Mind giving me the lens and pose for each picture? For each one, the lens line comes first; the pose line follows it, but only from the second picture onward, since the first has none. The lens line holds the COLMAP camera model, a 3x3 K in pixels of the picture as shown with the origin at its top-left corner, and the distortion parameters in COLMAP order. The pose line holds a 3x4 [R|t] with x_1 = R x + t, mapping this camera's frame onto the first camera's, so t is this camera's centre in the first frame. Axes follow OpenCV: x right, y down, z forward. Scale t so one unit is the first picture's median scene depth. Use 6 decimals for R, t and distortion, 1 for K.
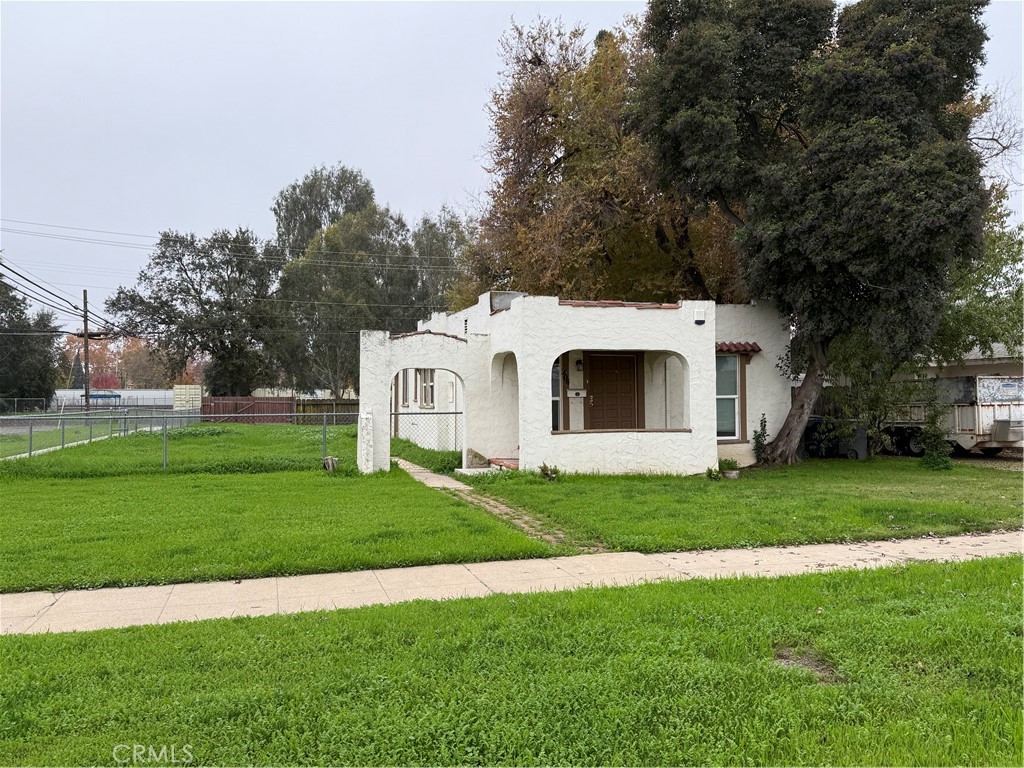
lens RADIAL K [[819.4, 0, 512.0], [0, 819.4, 380.7], [0, 0, 1]] dist [0.218265, -0.471896]
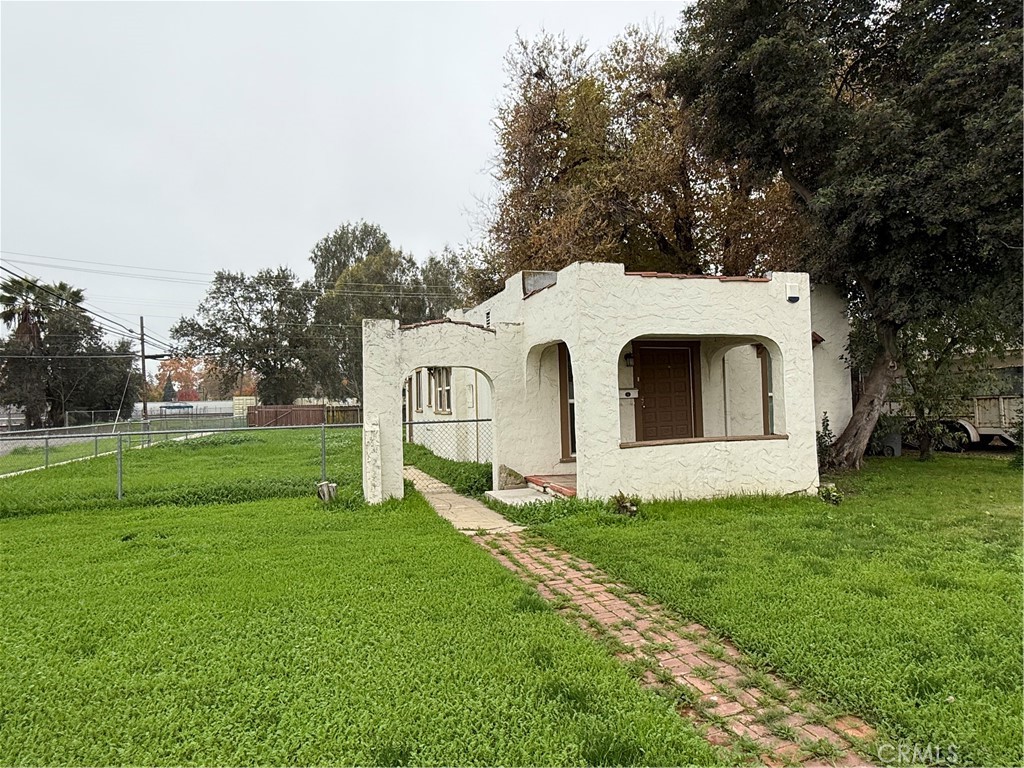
lens RADIAL K [[605.9, 0, 514.3], [0, 605.9, 388.5], [0, 0, 1]] dist [0.000513, 0.000155]
pose [[0.999298, -0.022154, 0.030222, -0.040118], [0.022151, 0.999755, 0.000427, 0.005627], [-0.030224, 0.000243, 0.999543, 0.290854]]
